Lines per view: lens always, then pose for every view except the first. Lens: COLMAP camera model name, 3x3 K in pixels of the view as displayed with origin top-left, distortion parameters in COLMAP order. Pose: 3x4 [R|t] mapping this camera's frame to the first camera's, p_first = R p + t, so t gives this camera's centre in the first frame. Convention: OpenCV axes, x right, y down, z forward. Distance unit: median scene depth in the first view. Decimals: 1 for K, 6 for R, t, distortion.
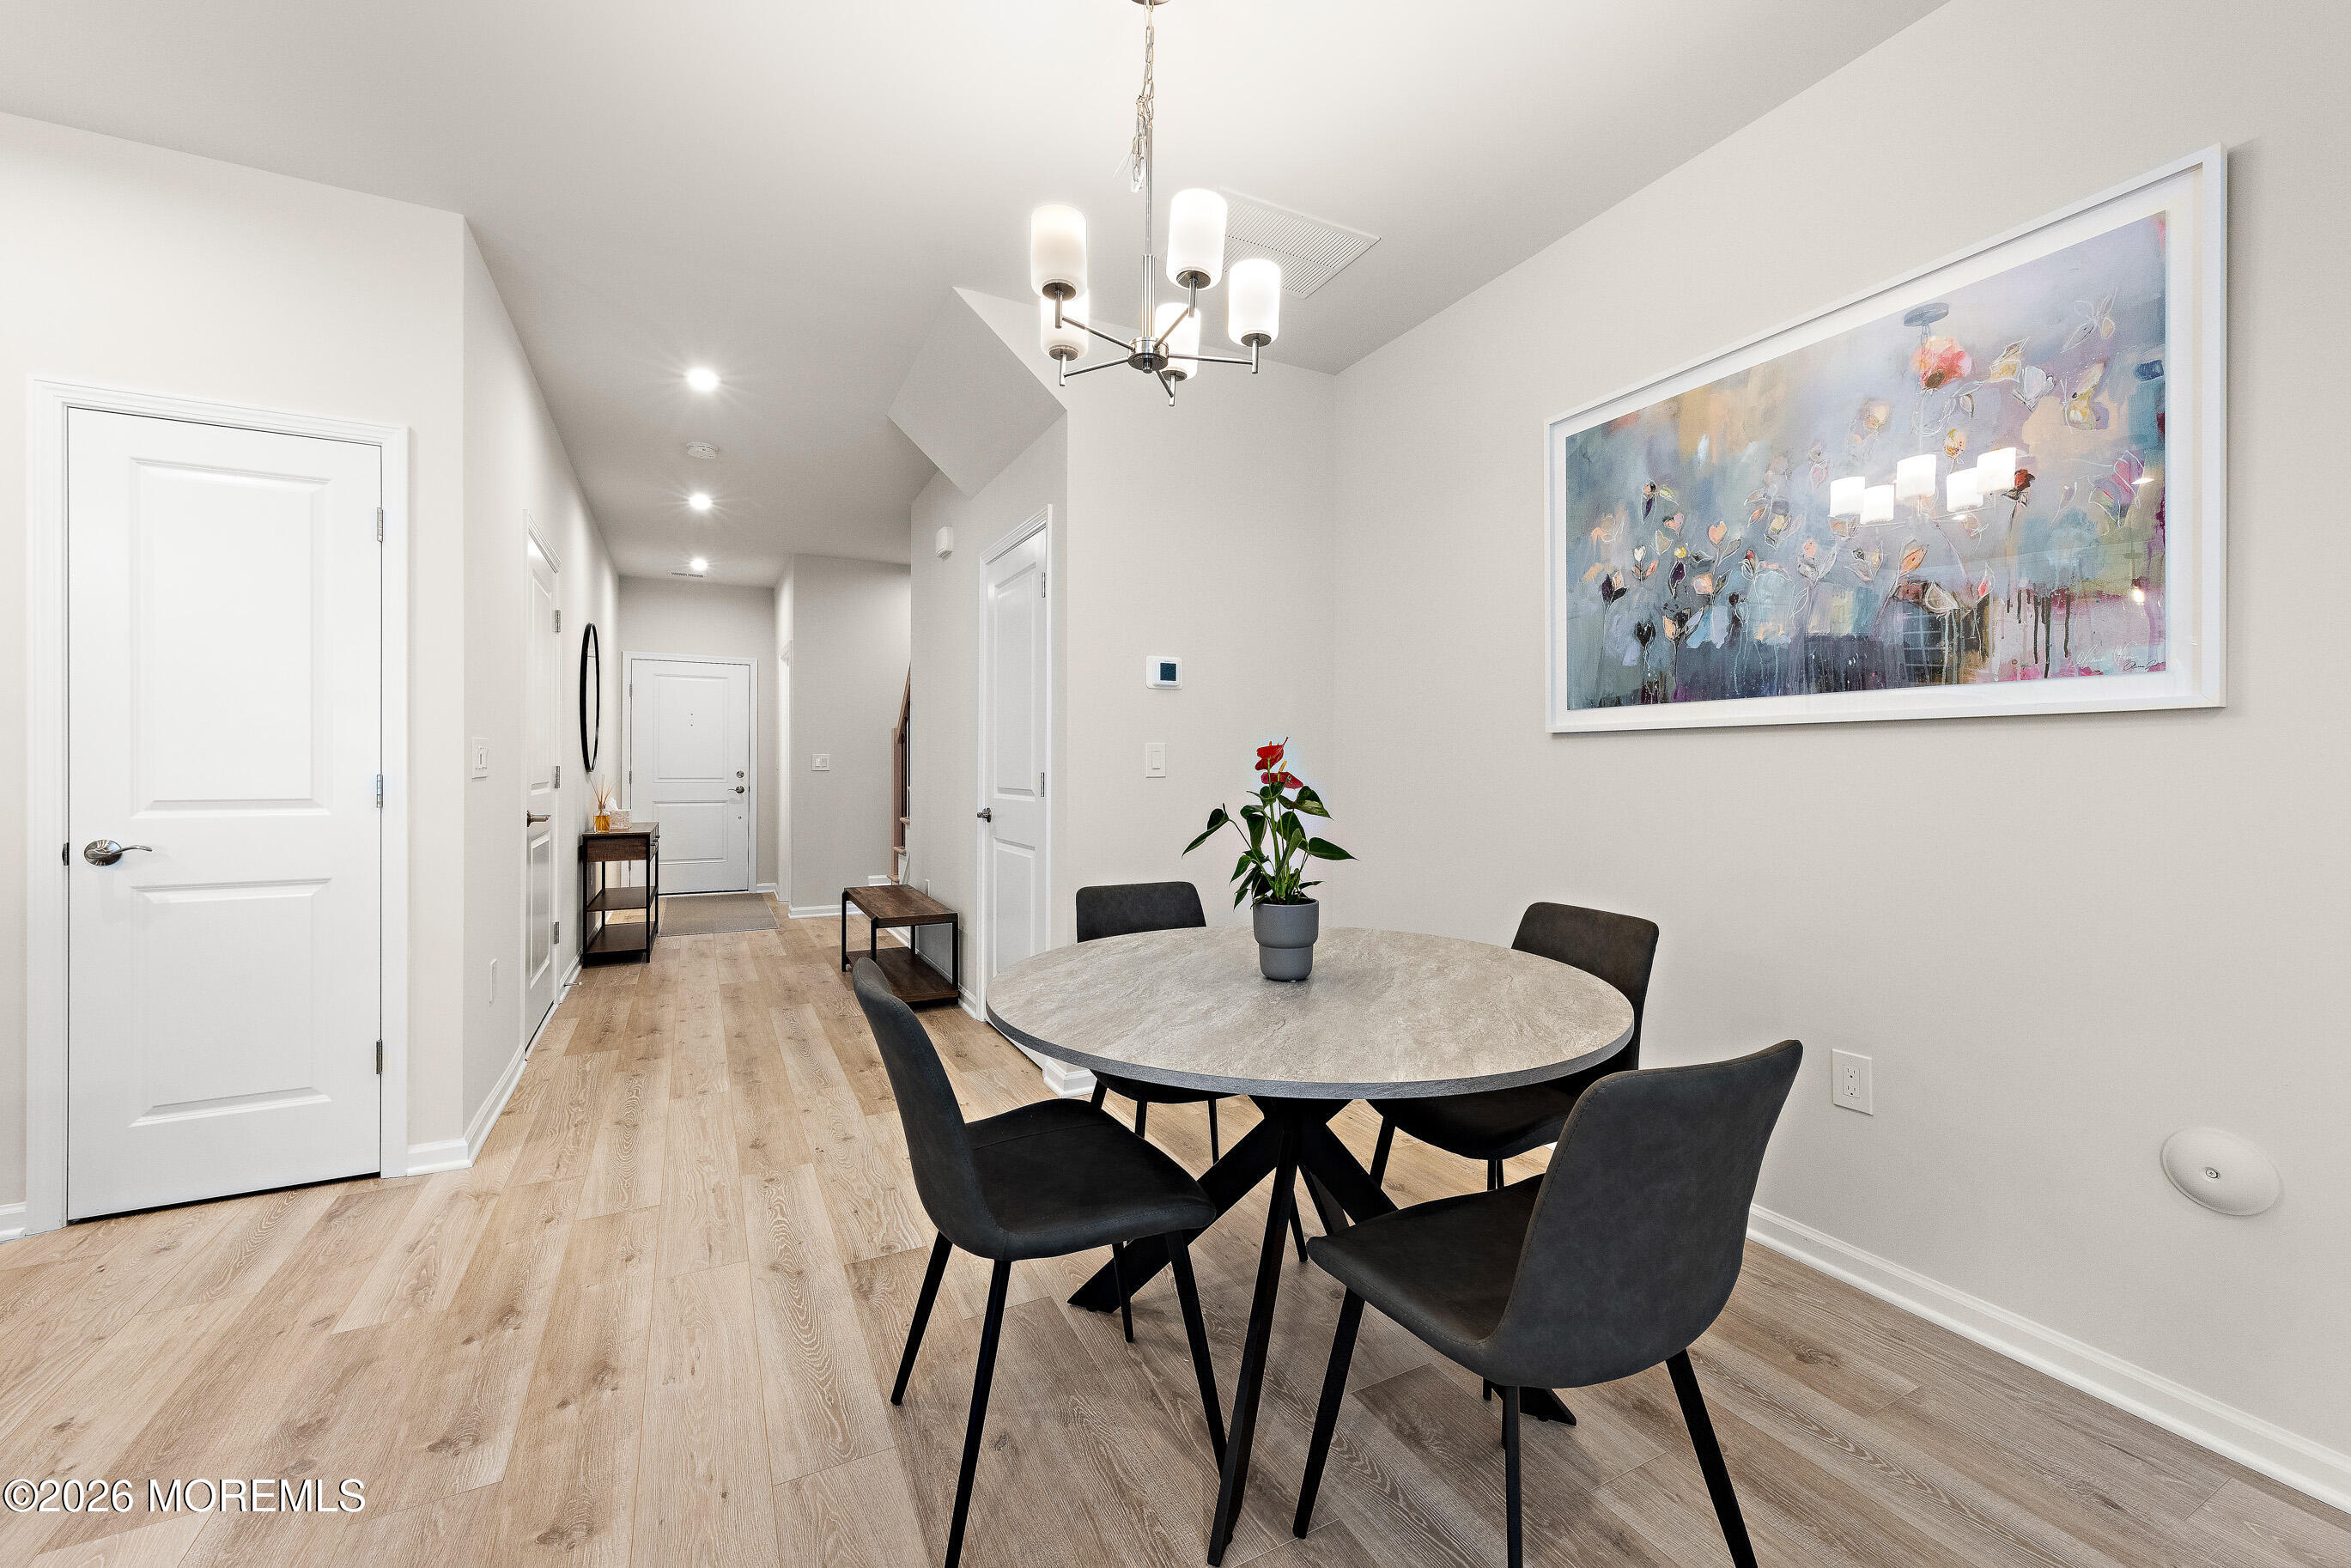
lens RADIAL K [[935.2, 0, 1181.7], [0, 935.2, 766.7], [0, 0, 1]] dist [0.006107, 0.000099]
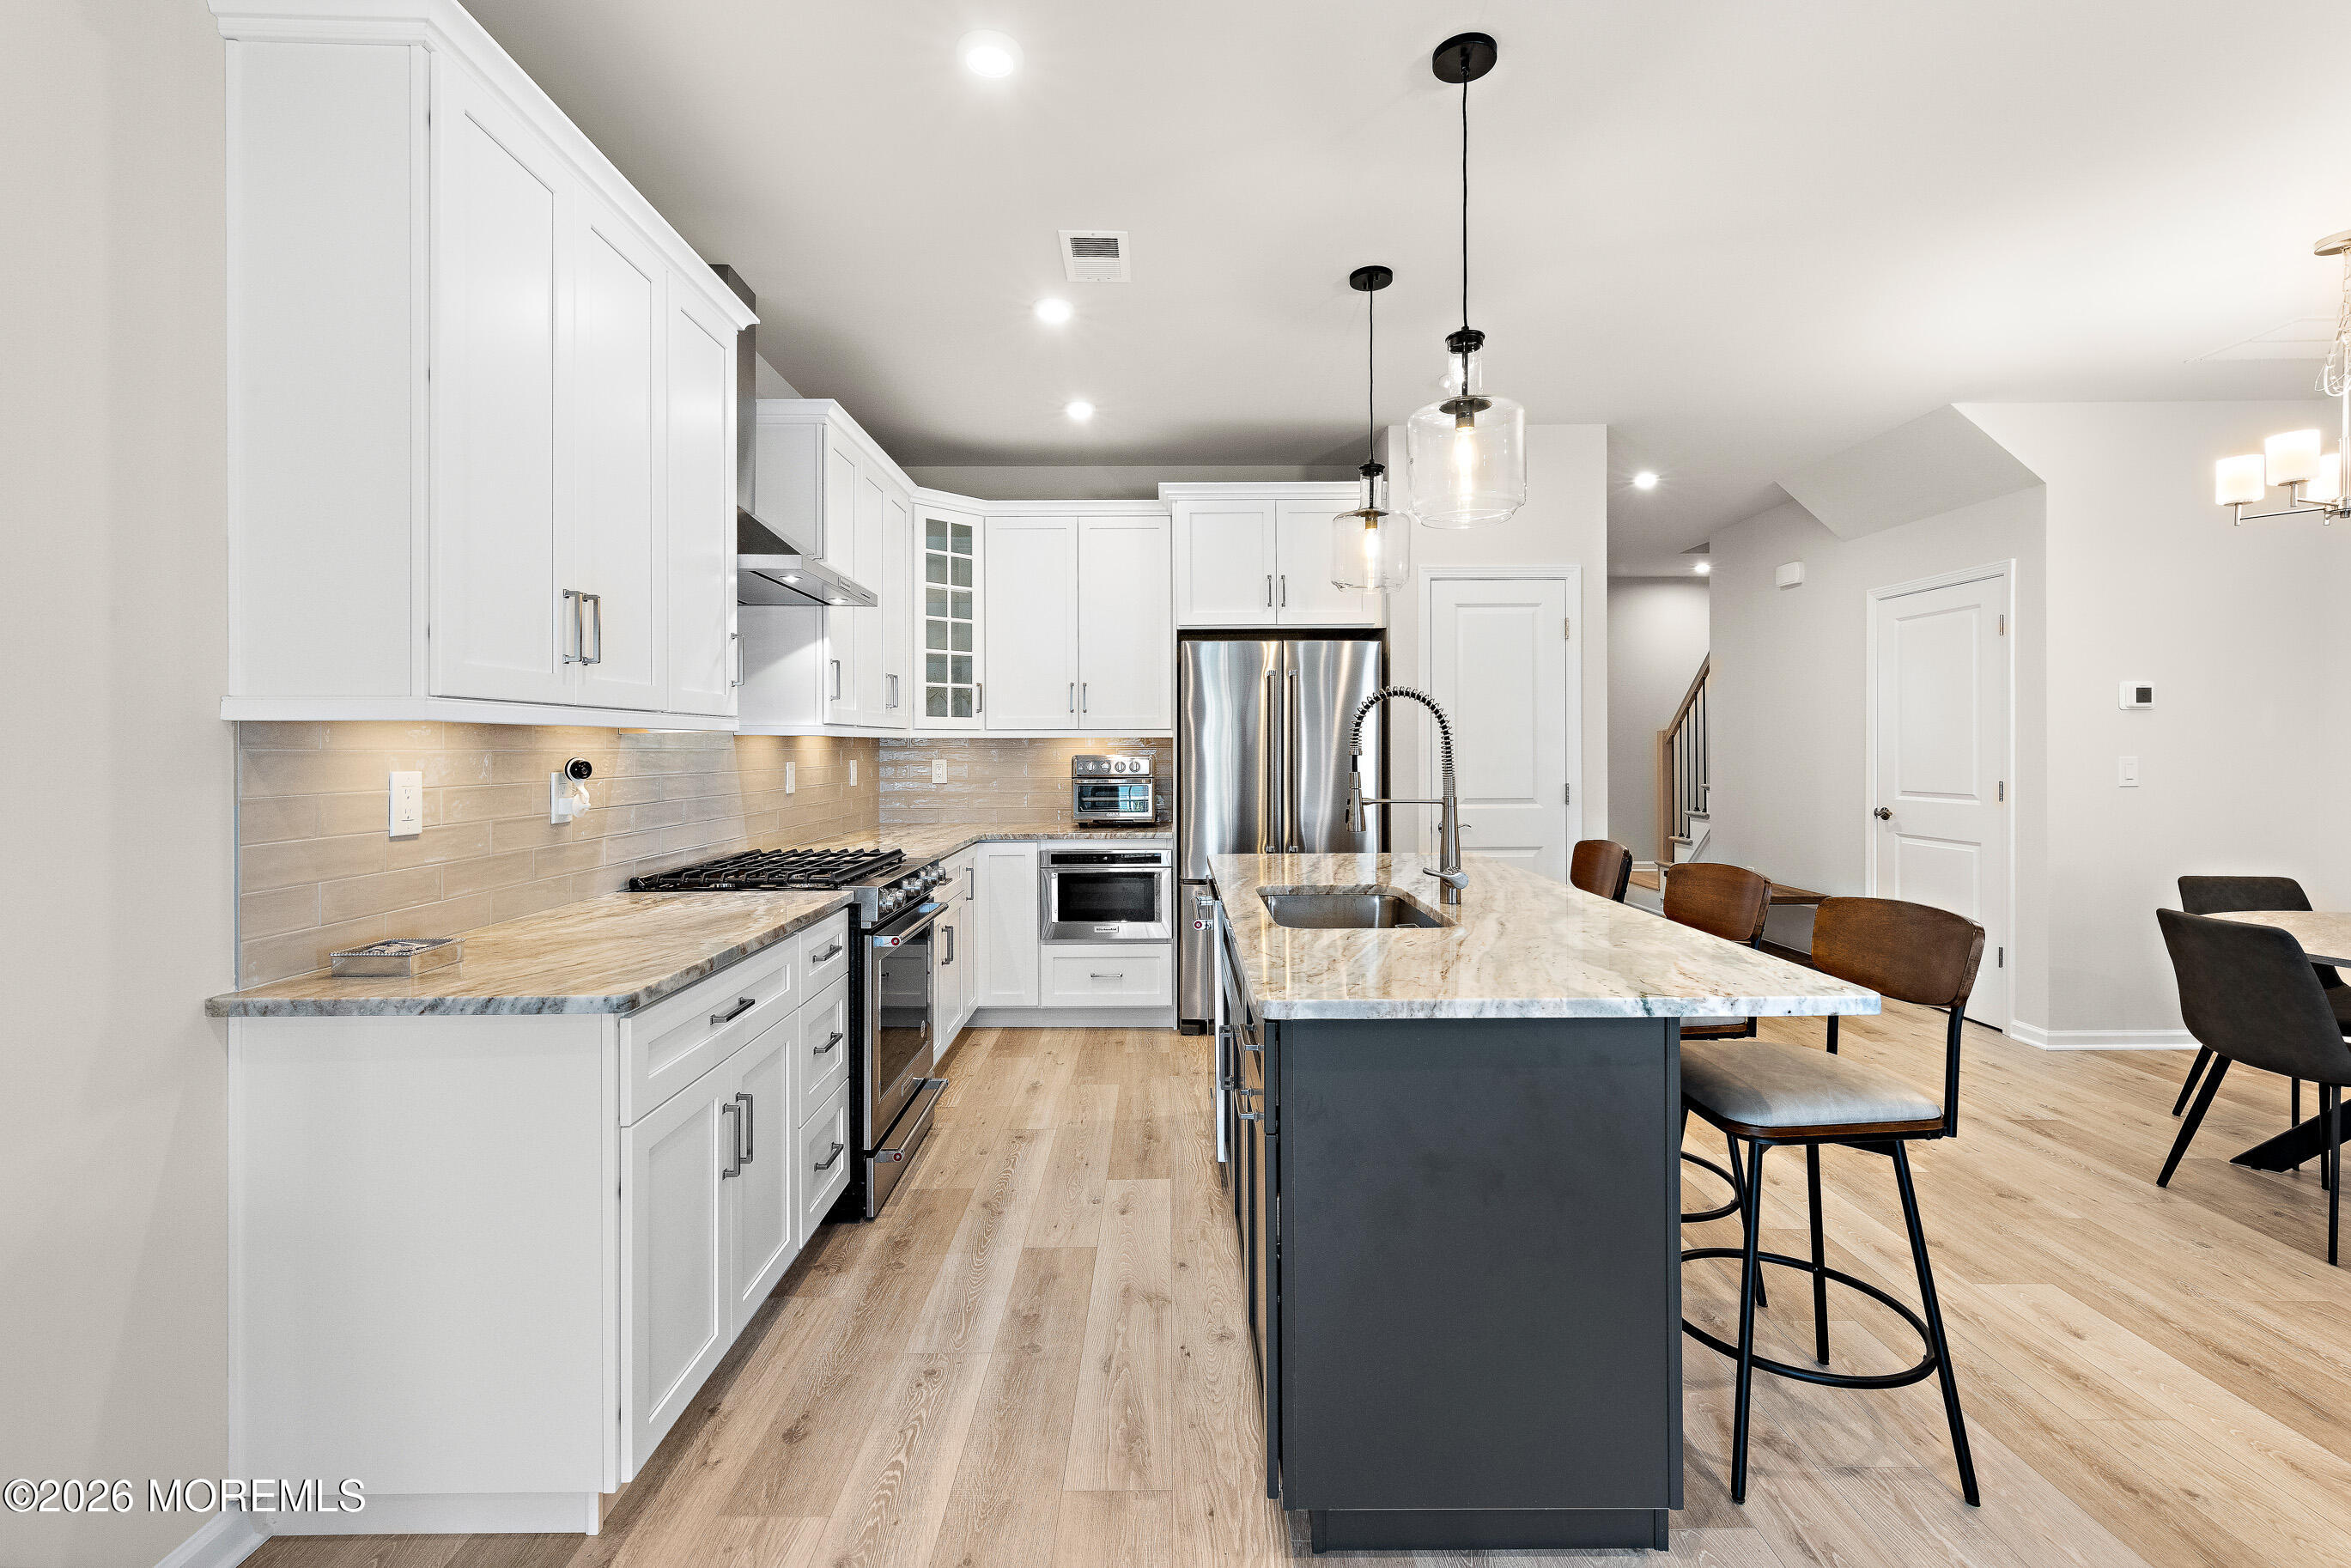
lens RADIAL K [[1032.3, 0, 1176.5], [0, 1032.3, 749.3], [0, 0, 1]] dist [0.004241, 0.001126]
pose [[0.892776, -0.005185, -0.450470, -0.673624], [0.006149, 0.999981, 0.000678, -0.057287], [0.450458, -0.003376, 0.892791, -0.907933]]
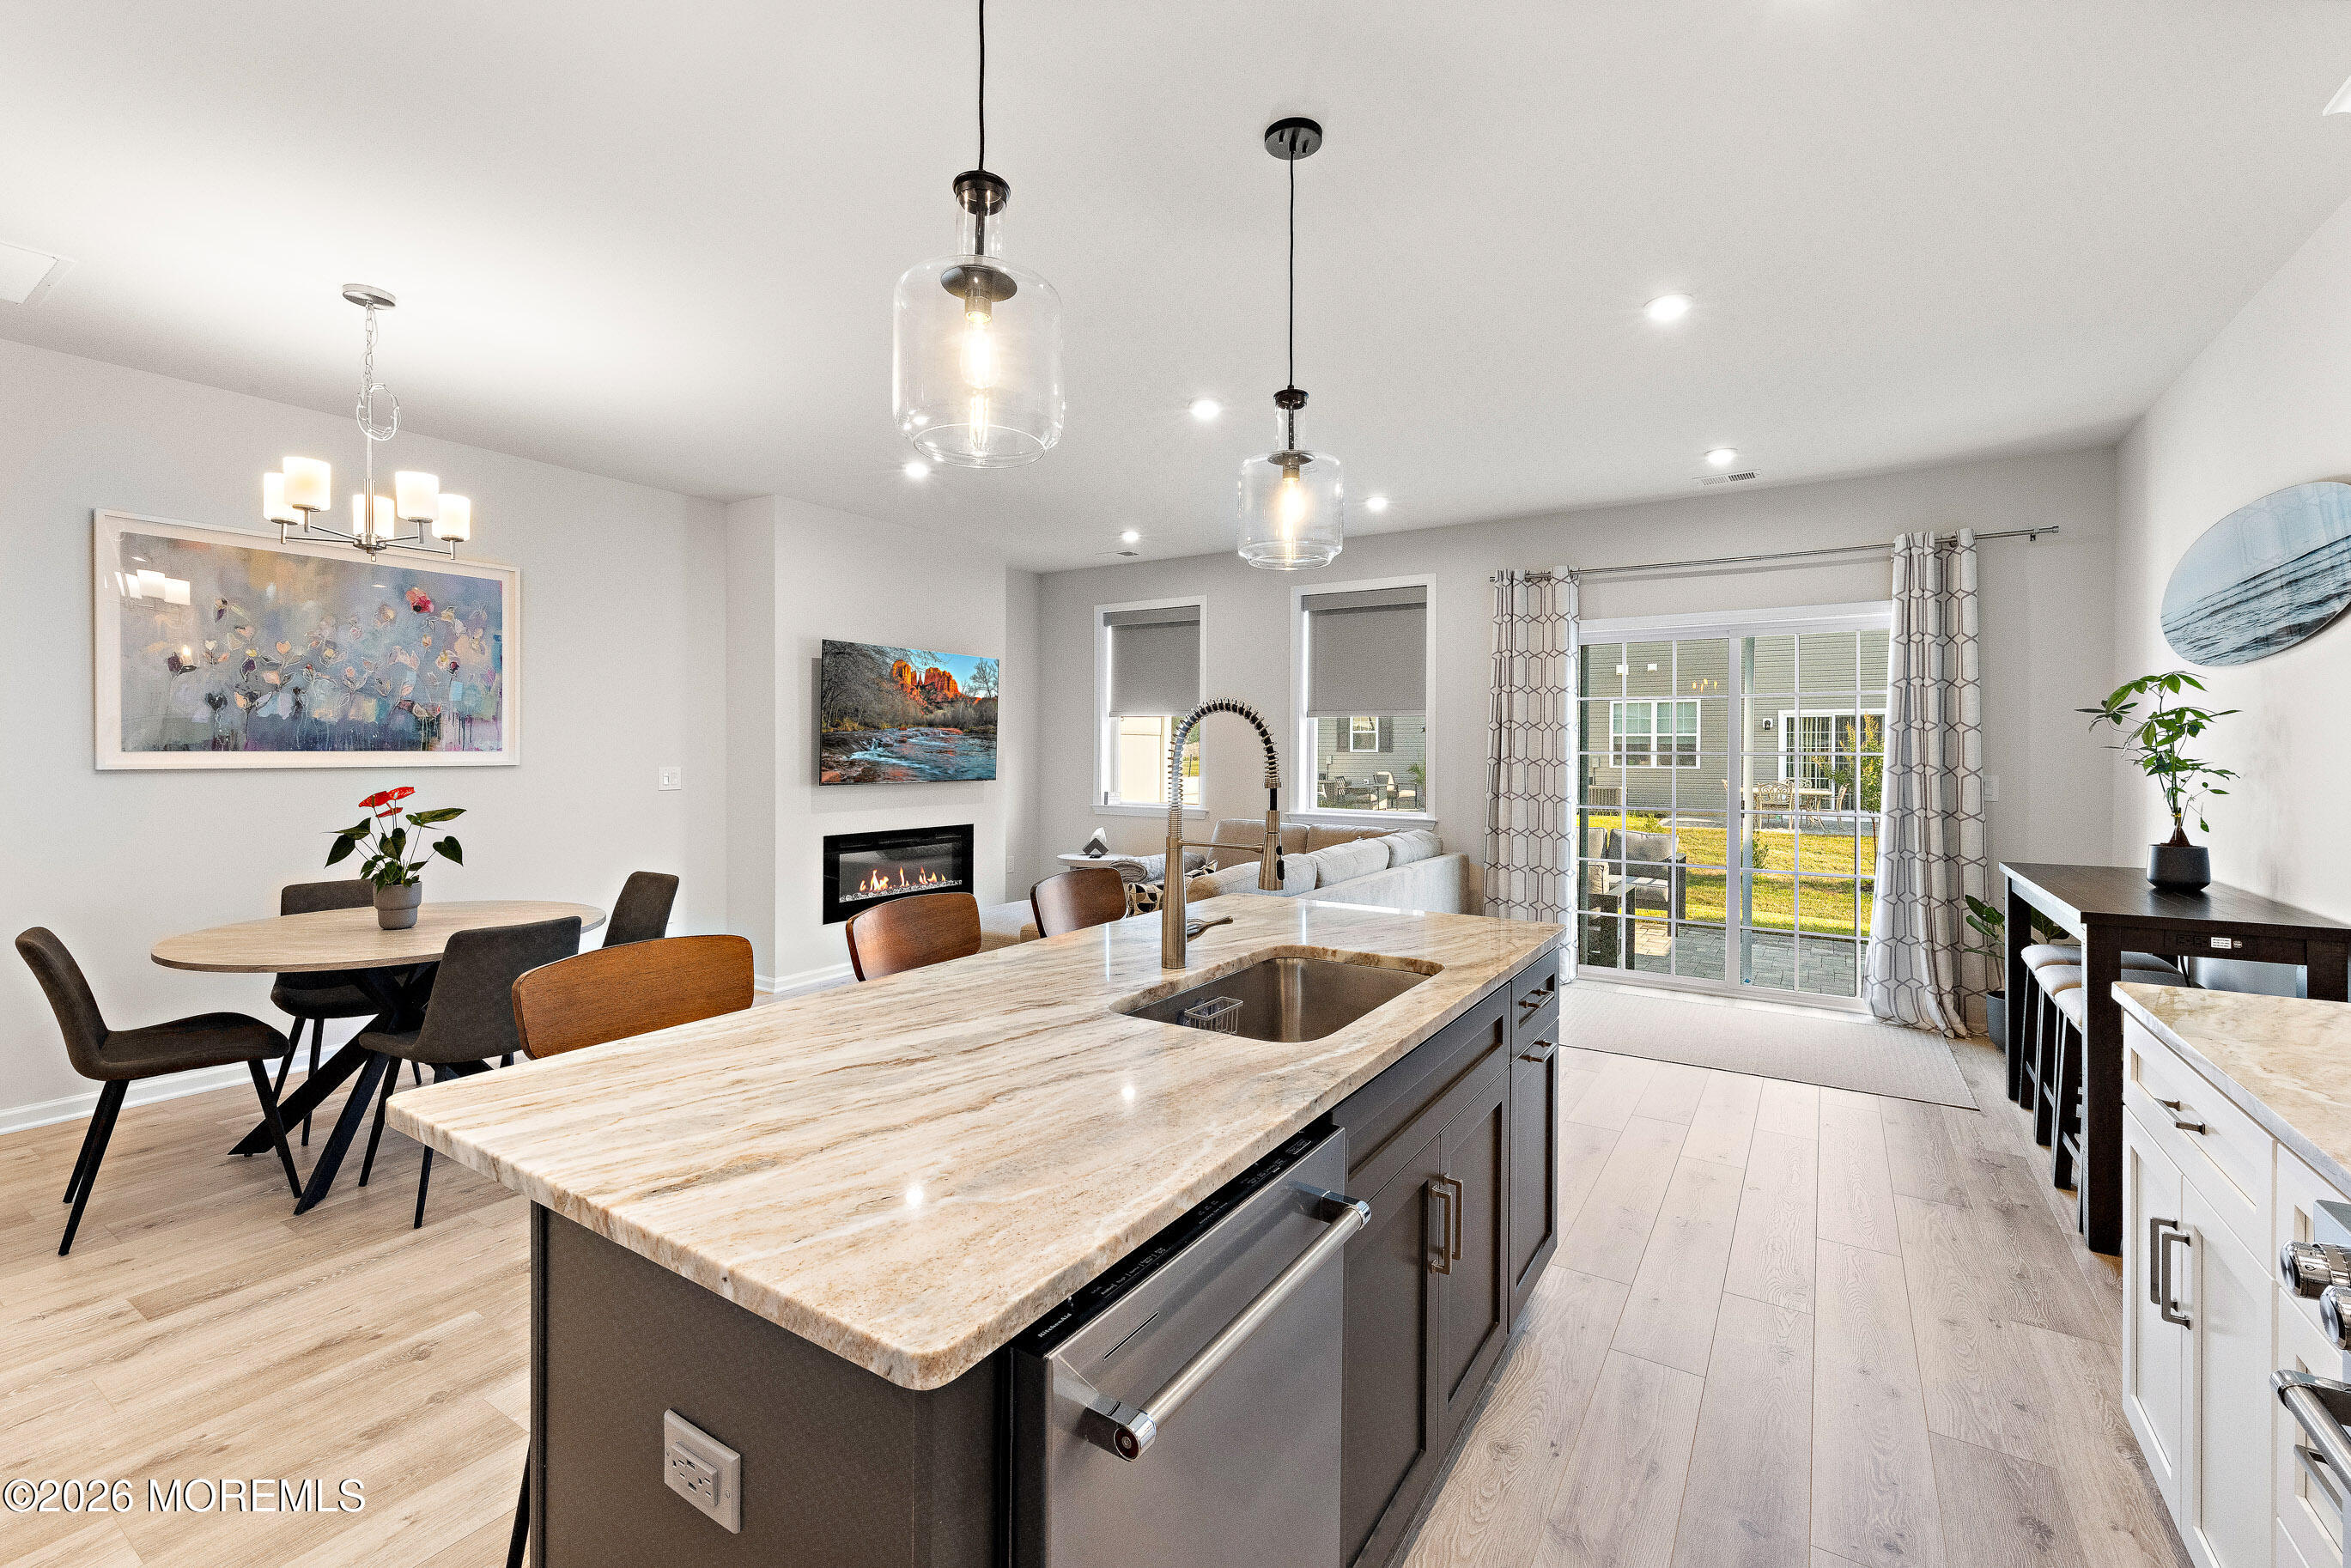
lens RADIAL K [[1002.1, 0, 1173.0], [0, 1002.1, 763.9], [0, 0, 1]] dist [0.003402, 0.000519]
pose [[-0.495565, -0.017469, 0.868395, -1.566394], [-0.005122, 0.999839, 0.017190, -0.080696], [-0.868555, 0.004071, -0.495575, 0.490847]]
